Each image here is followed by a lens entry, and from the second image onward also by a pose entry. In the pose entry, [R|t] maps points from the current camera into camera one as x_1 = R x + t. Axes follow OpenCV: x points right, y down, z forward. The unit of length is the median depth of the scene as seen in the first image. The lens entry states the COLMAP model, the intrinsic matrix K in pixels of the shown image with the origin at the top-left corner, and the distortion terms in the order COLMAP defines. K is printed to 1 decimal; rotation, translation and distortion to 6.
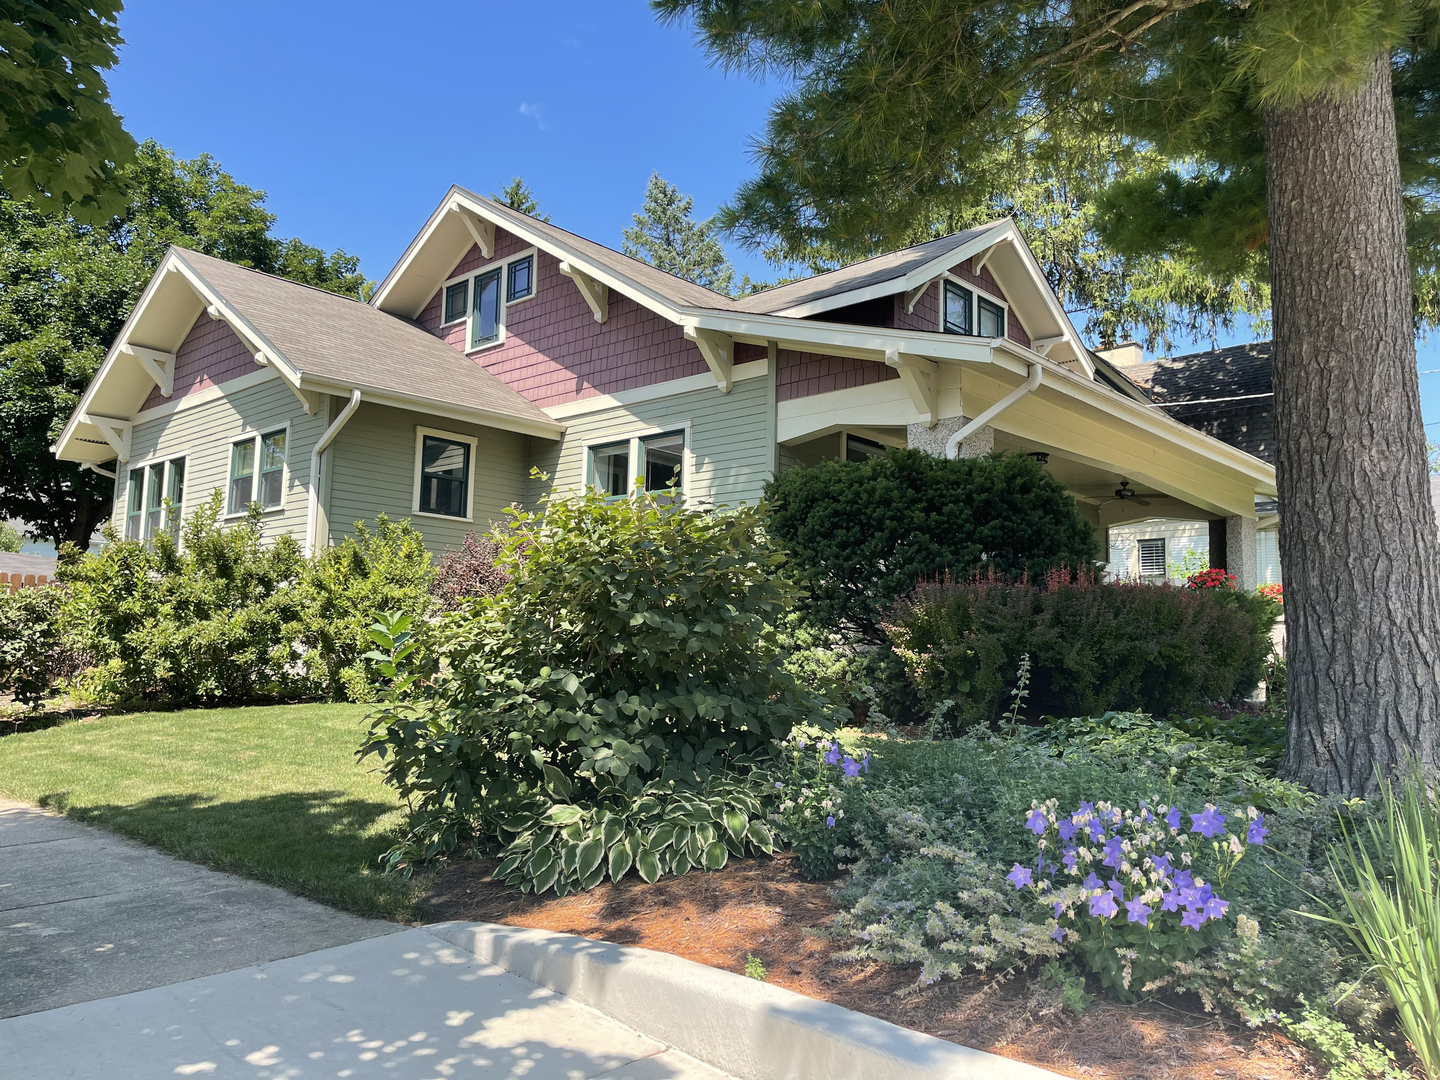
lens RADIAL K [[1078.4, 0, 720.0], [0, 1078.4, 540.0], [0, 0, 1]] dist [0.043478, -0.004030]
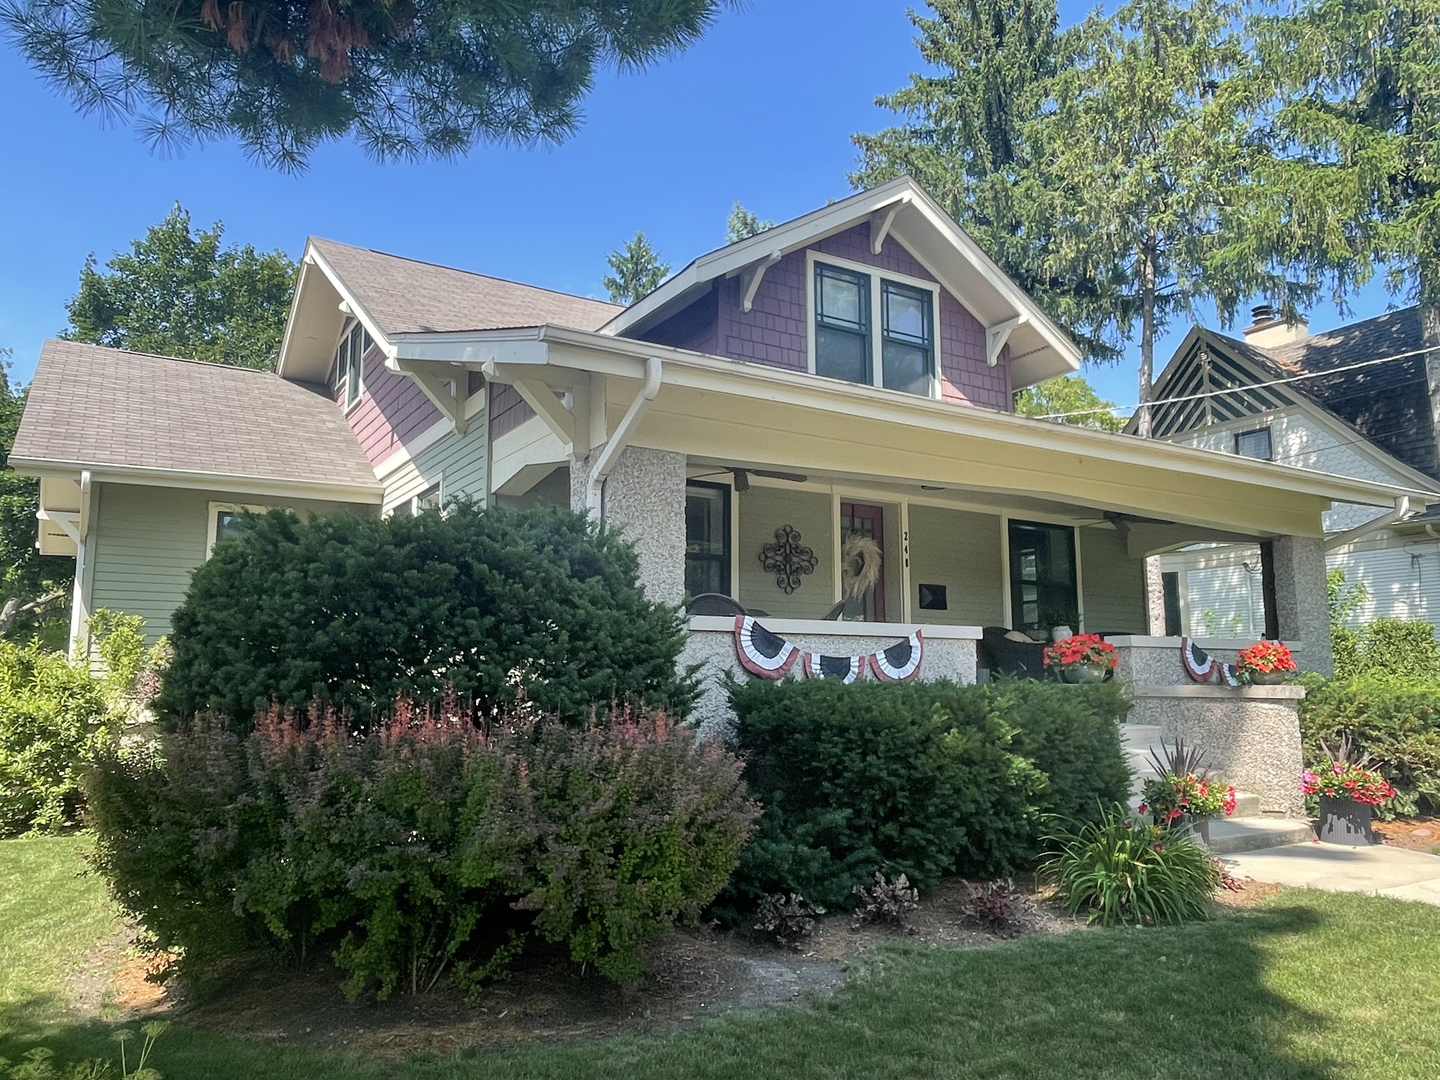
lens RADIAL K [[1029.9, 0, 720.0], [0, 1029.9, 540.0], [0, 0, 1]] dist [-0.041017, -0.000821]
pose [[0.957447, -0.061564, -0.281966, 0.328297], [0.052794, 0.997859, -0.038604, -0.014511], [0.283738, 0.022075, 0.958648, 0.262278]]
